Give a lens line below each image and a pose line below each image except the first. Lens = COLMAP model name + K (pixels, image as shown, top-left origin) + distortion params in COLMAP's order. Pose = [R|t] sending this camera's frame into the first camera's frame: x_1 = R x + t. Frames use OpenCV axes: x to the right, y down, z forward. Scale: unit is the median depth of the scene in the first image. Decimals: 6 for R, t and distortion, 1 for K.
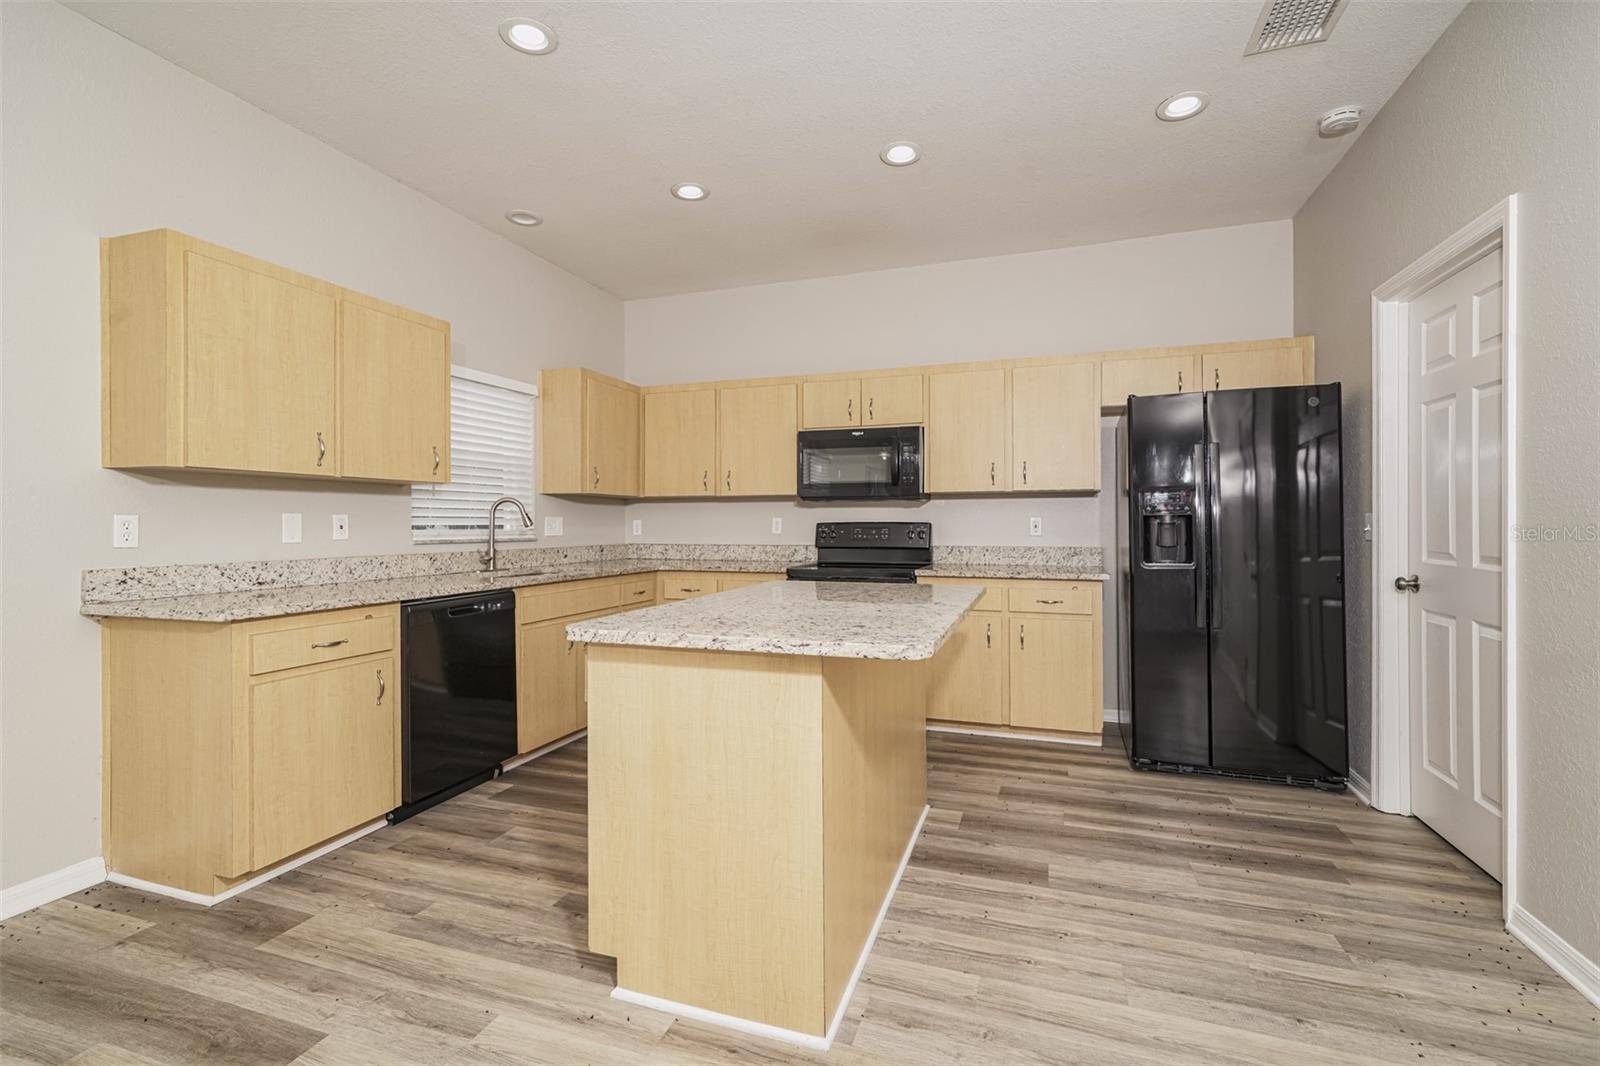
lens RADIAL K [[730.5, 0, 788.7], [0, 730.5, 526.0], [0, 0, 1]] dist [0.001297, 0.001921]
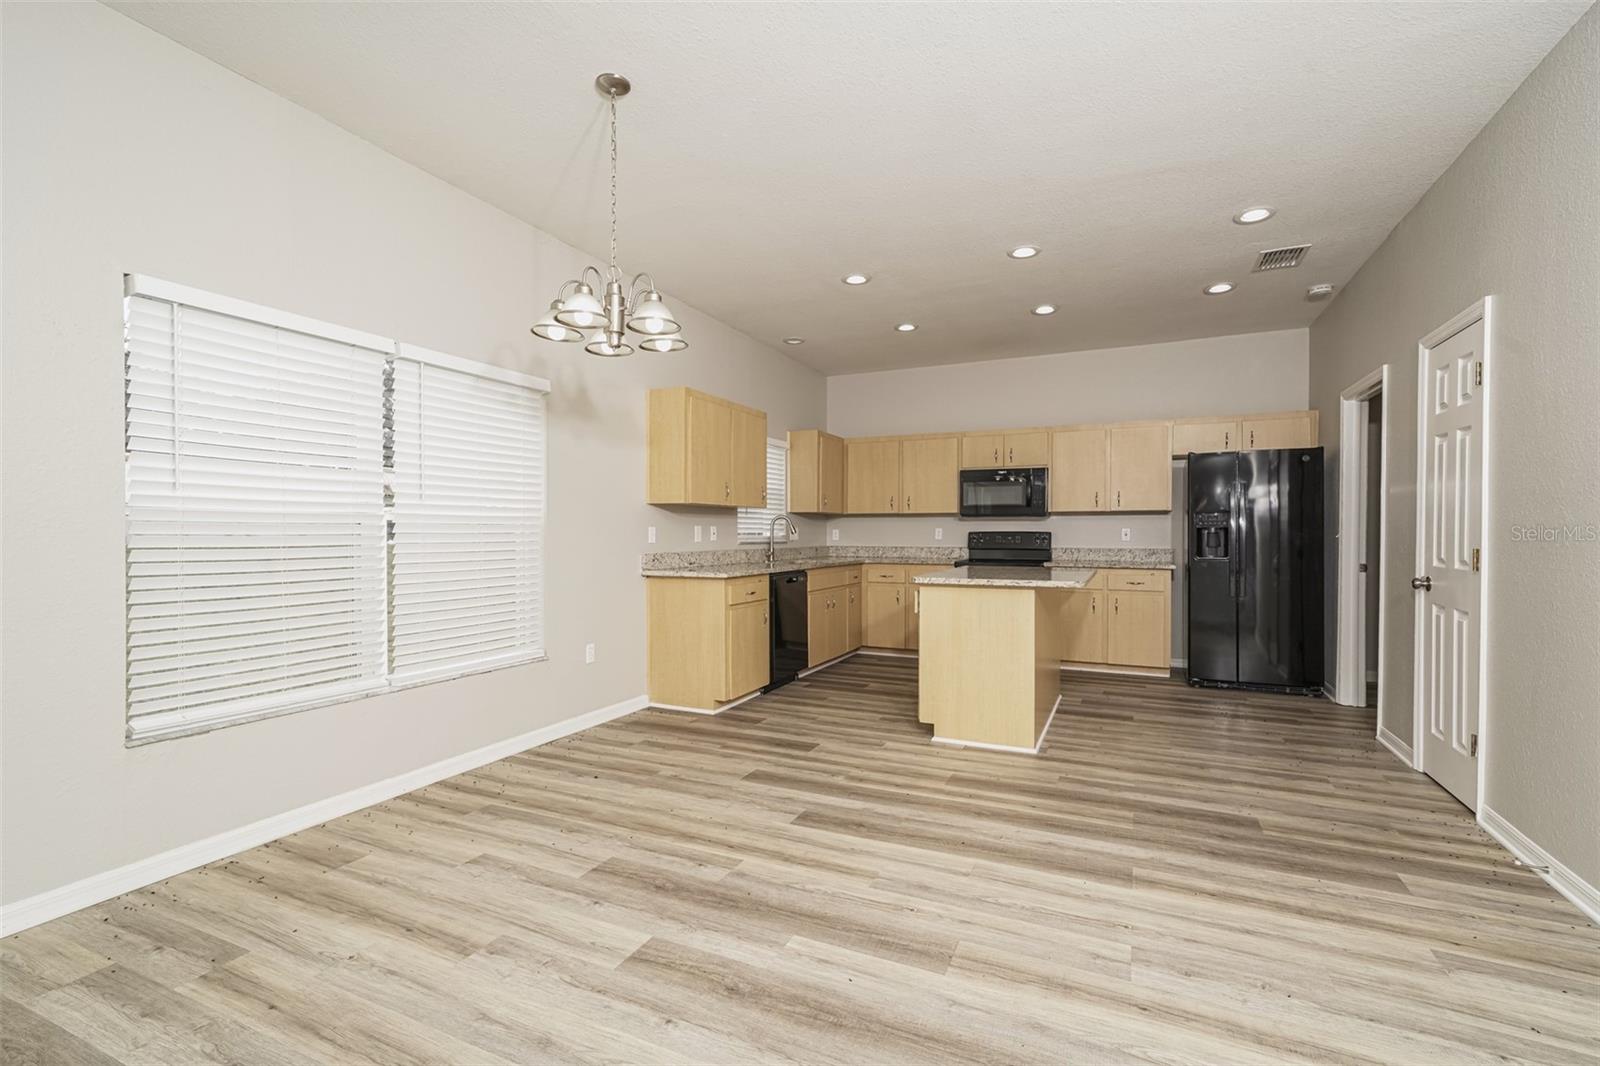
lens RADIAL K [[730.5, 0, 783.0], [0, 730.5, 545.4], [0, 0, 1]] dist [0.001297, 0.001921]
pose [[0.994324, 0.004561, -0.106300, -0.215961], [-0.002936, 0.999876, 0.015445, 0.001907], [0.106357, -0.015045, 0.994214, -0.603981]]
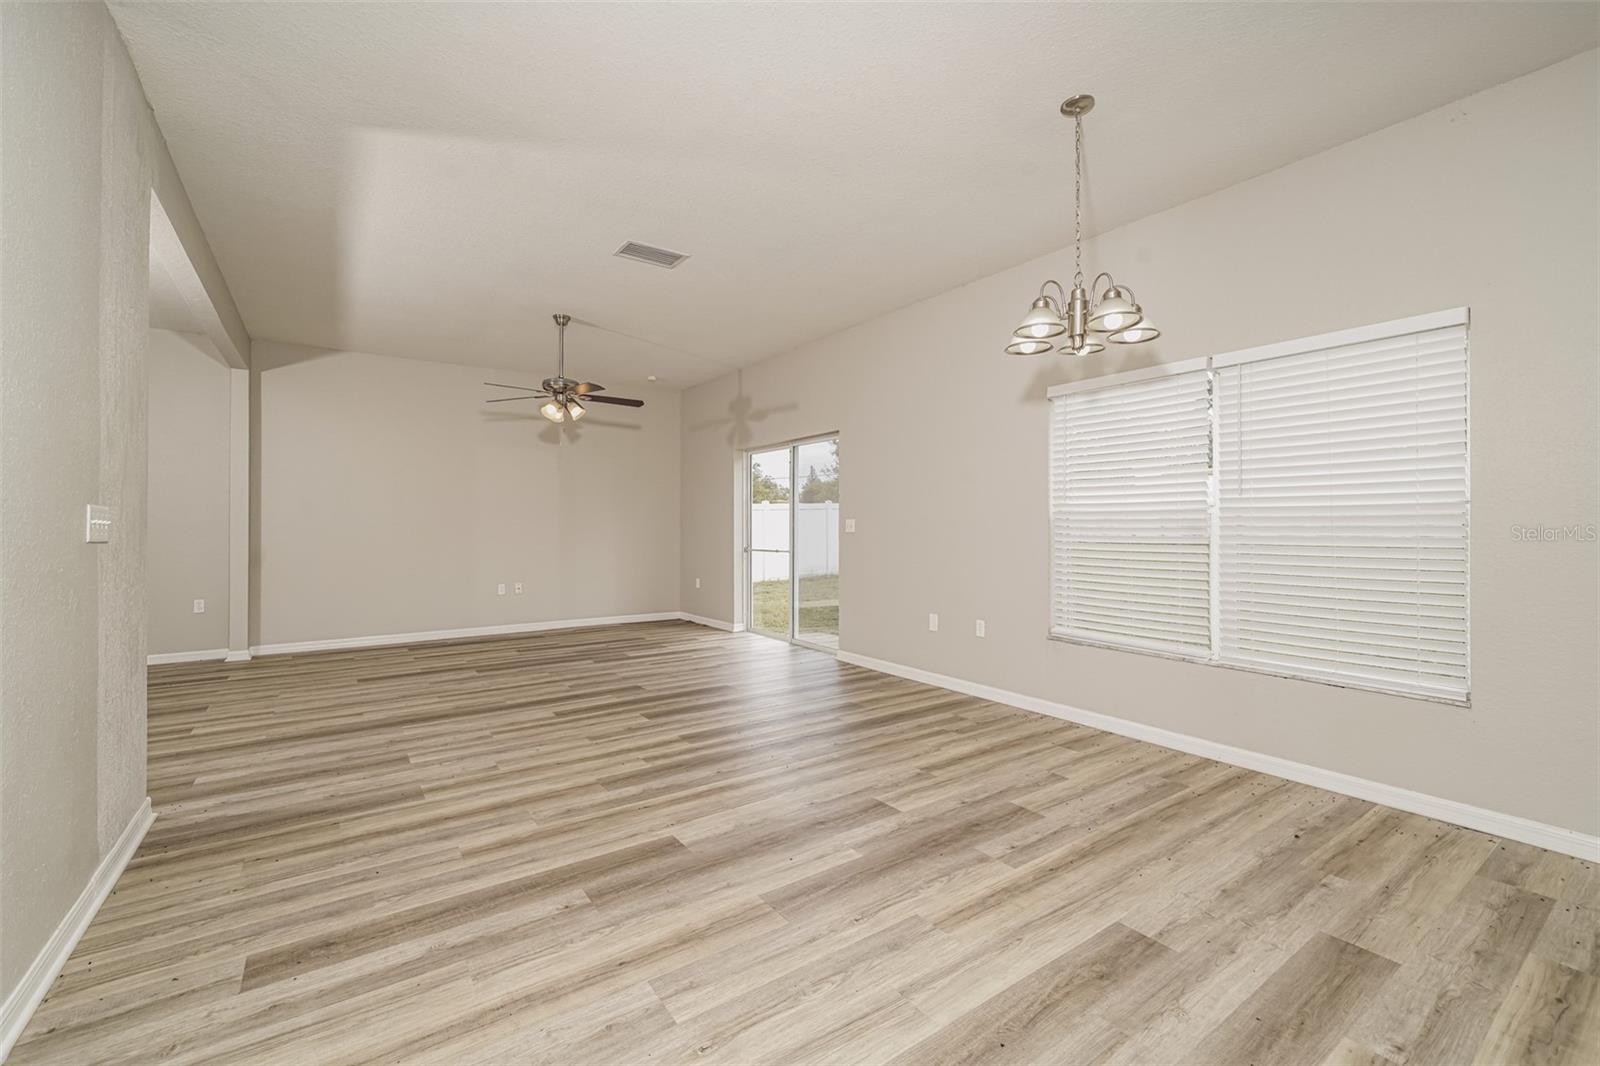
lens RADIAL K [[684.3, 0, 802.8], [0, 684.3, 521.8], [0, 0, 1]] dist [-0.000346, 0.000087]
pose [[-0.583029, 0.000808, -0.812451, 0.285069], [0.000614, 1.000000, 0.000554, -0.003382], [0.812451, -0.000176, -0.583029, 0.272695]]
